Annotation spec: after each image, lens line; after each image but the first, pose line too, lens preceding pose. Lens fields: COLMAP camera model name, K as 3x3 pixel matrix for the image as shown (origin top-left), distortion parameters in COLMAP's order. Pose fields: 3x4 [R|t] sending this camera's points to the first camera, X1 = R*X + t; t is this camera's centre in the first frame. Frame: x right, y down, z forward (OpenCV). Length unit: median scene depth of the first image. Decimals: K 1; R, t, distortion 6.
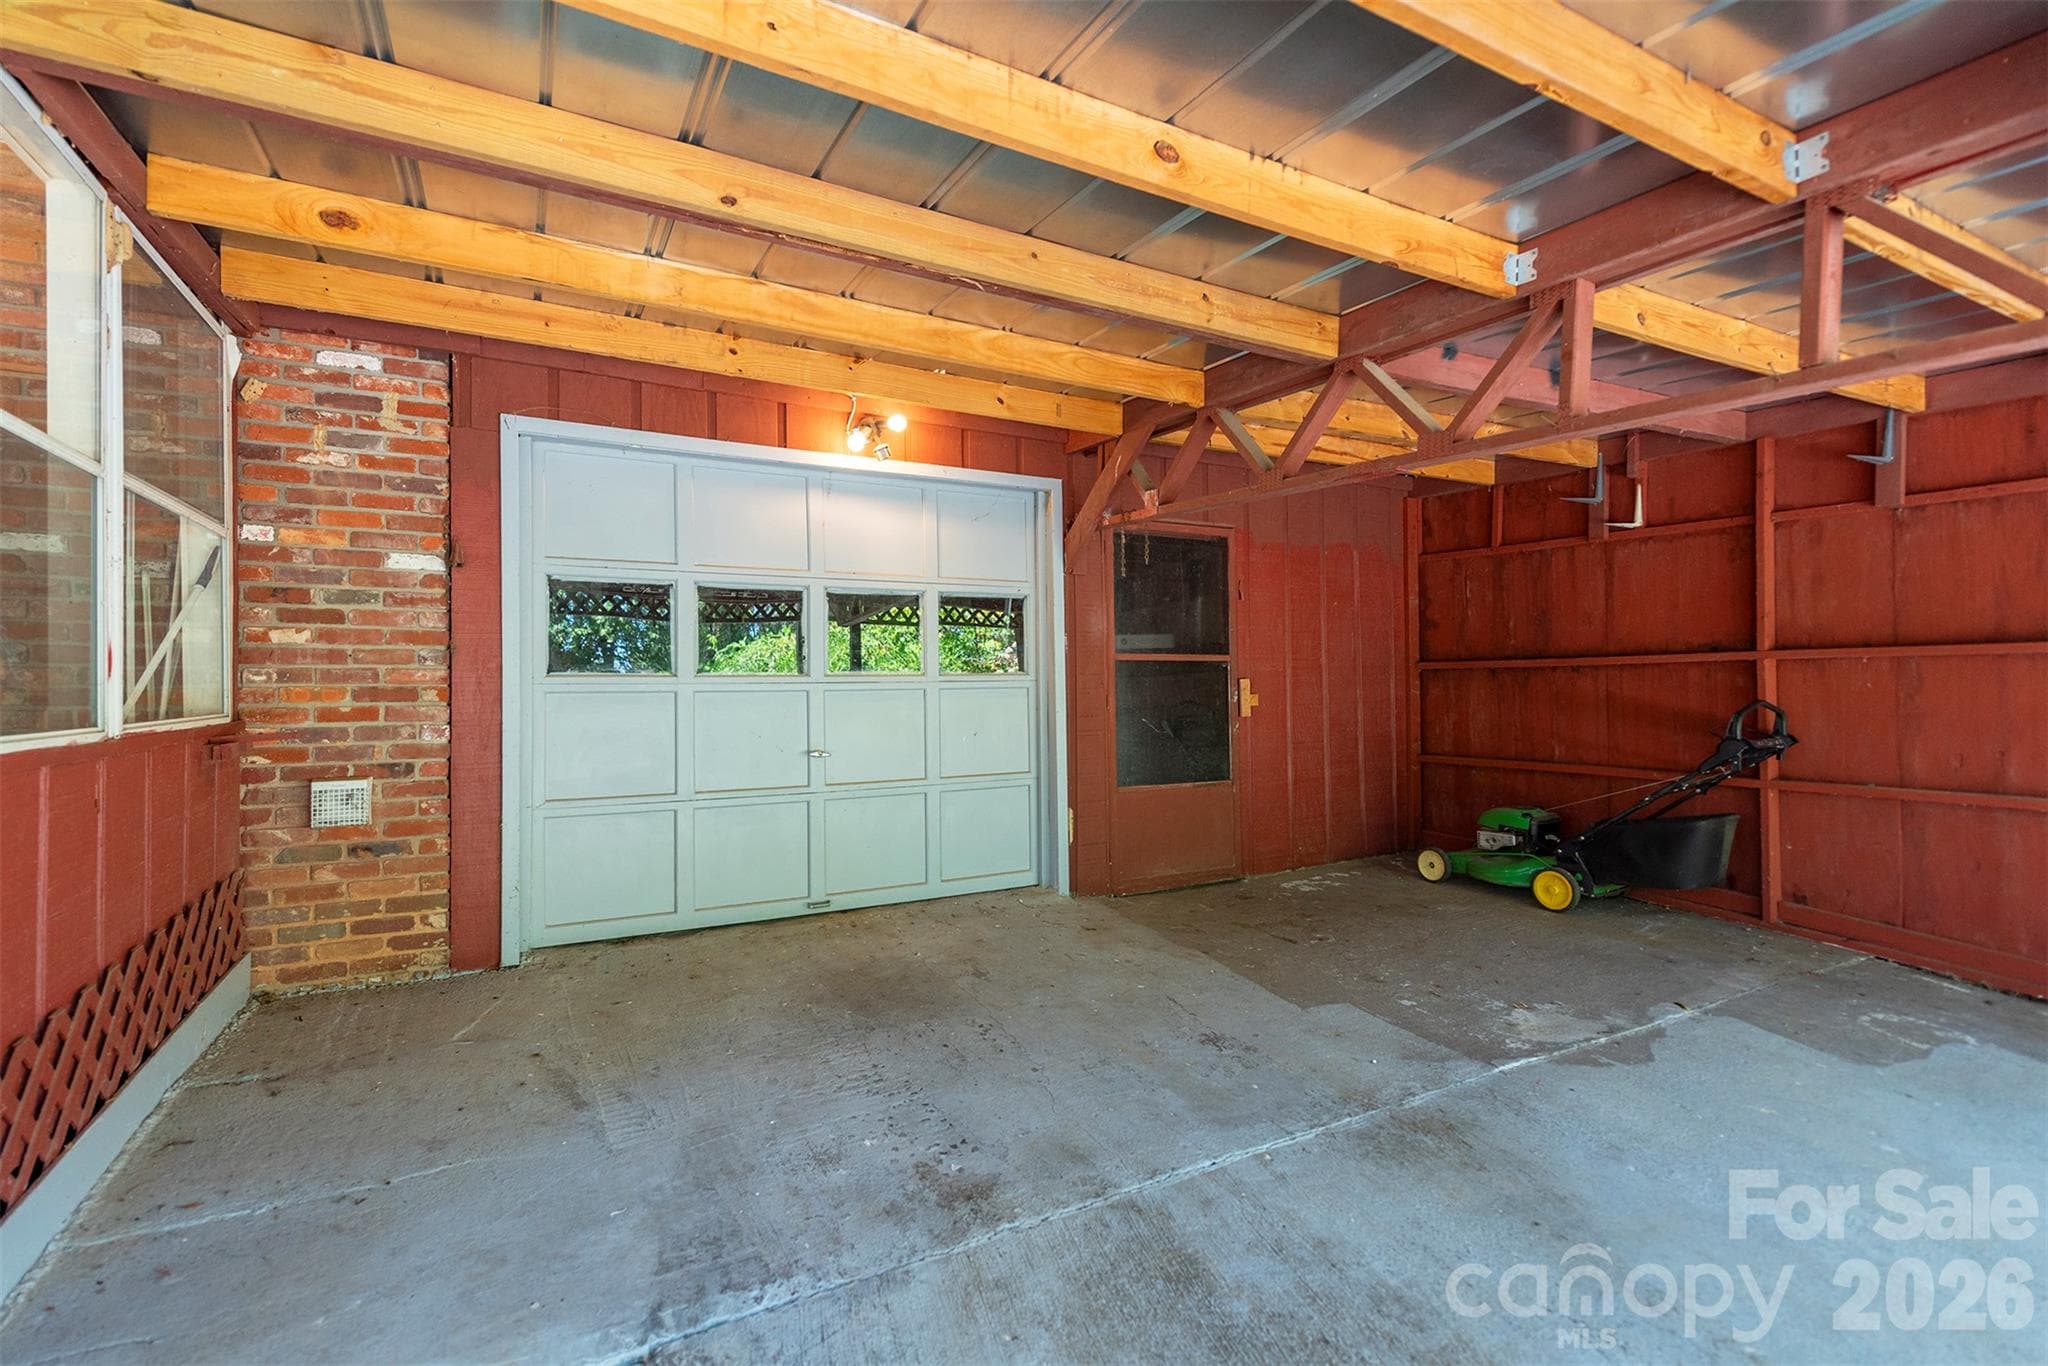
lens RADIAL K [[918.6, 0, 1018.1], [0, 918.6, 669.0], [0, 0, 1]] dist [0.006979, -0.000303]
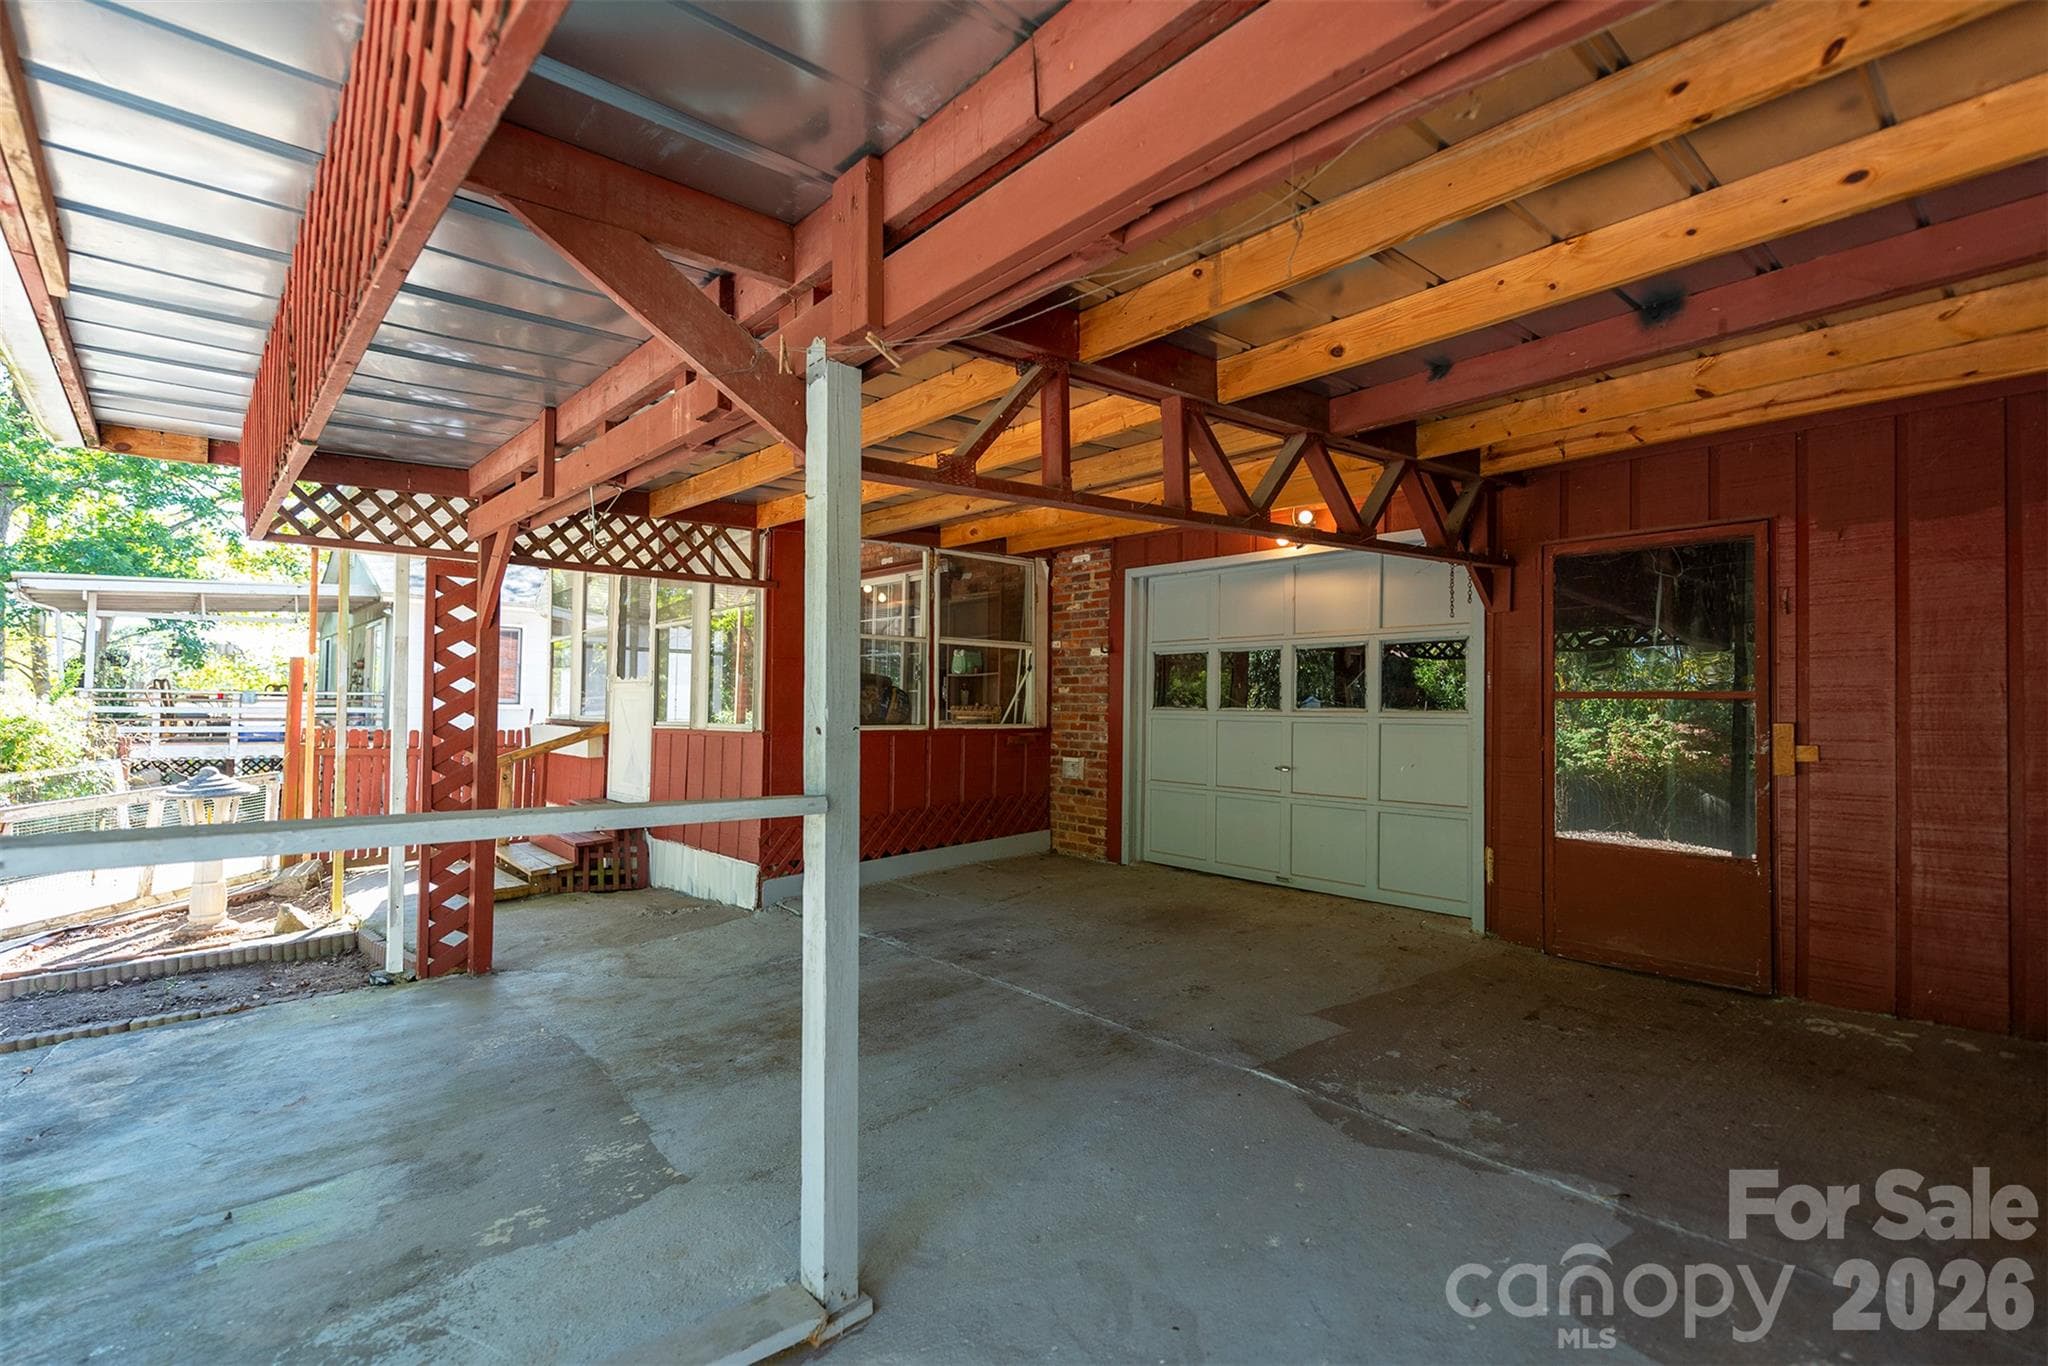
lens RADIAL K [[901.1, 0, 1024.0], [0, 901.1, 683.0], [0, 0, 1]] dist [0.004188, -0.000891]
pose [[0.243018, -0.016994, -0.969873, 1.273131], [-0.000267, 0.999845, -0.017586, -0.014651], [0.970022, 0.004533, 0.242976, 0.386717]]
